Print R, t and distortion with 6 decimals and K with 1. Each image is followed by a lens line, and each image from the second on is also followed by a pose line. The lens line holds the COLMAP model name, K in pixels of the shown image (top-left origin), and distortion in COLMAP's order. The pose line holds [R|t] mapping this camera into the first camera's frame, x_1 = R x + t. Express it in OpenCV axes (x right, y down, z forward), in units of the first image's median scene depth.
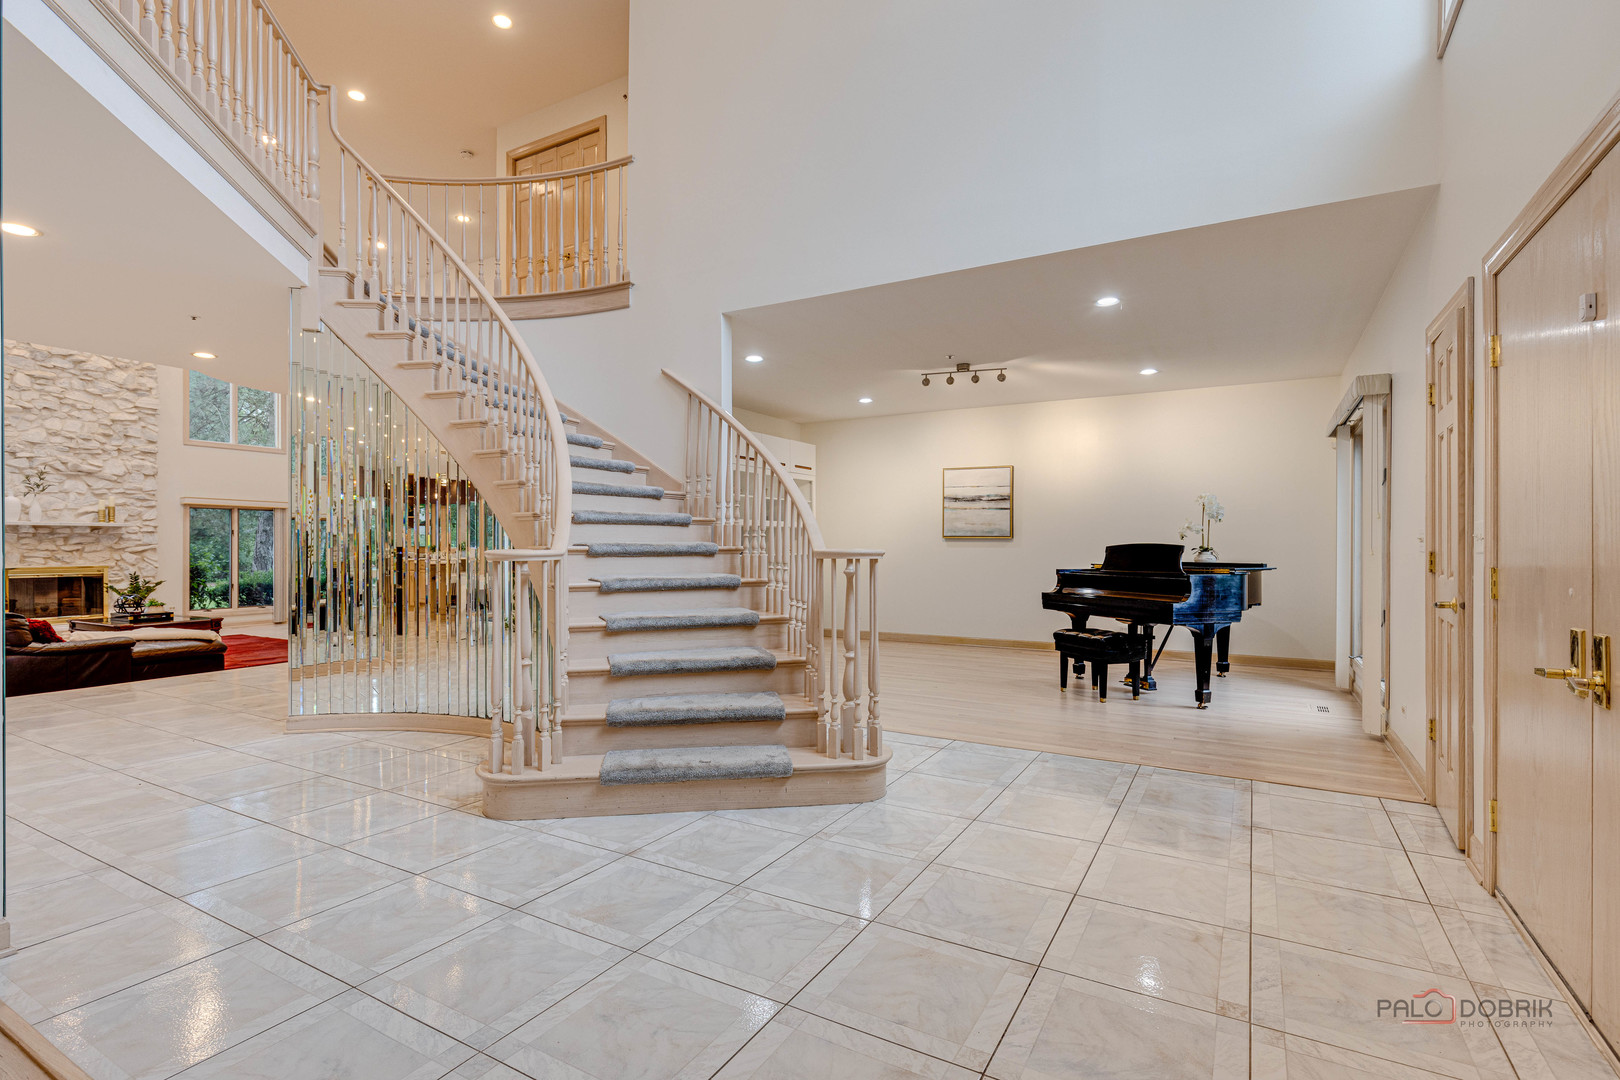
lens RADIAL K [[770.7, 0, 821.9], [0, 770.7, 546.5], [0, 0, 1]] dist [0.001941, -0.000246]
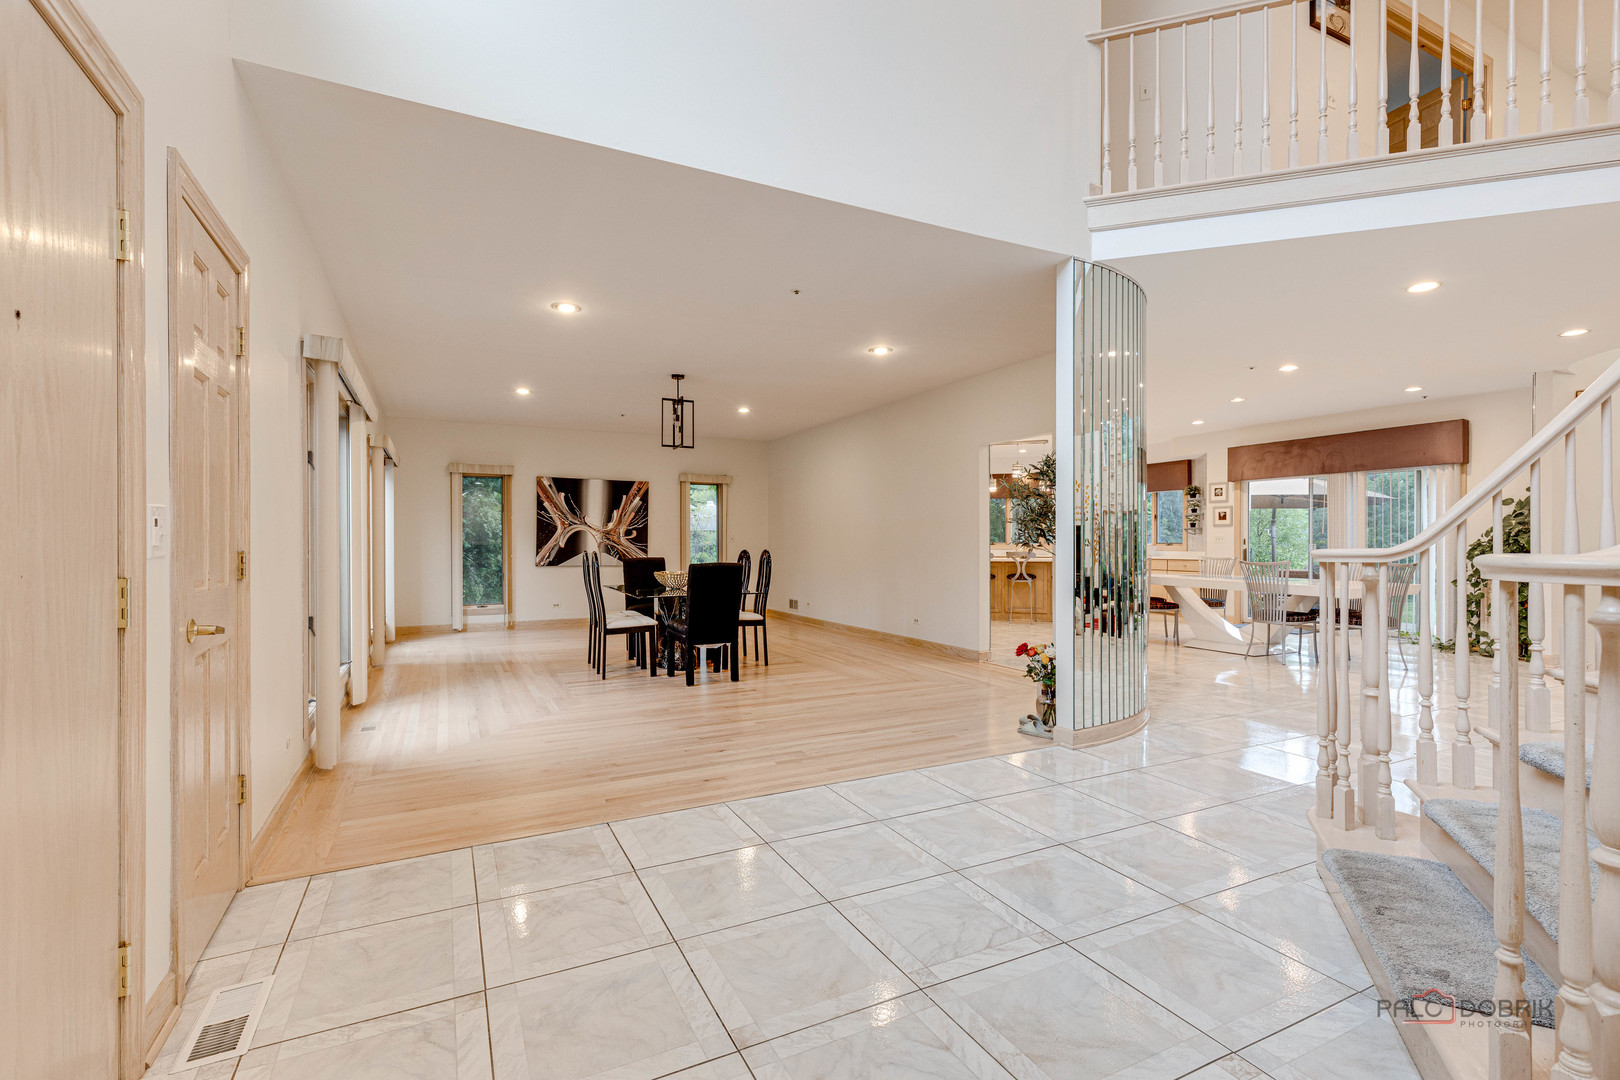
lens RADIAL K [[732.3, 0, 806.2], [0, 732.3, 544.8], [0, 0, 1]] dist [0.004267, 0.000146]
pose [[-0.564971, 0.004700, -0.825097, 0.760348], [-0.000684, 0.999981, 0.006165, -0.007953], [0.825110, 0.004047, -0.564957, 1.283004]]
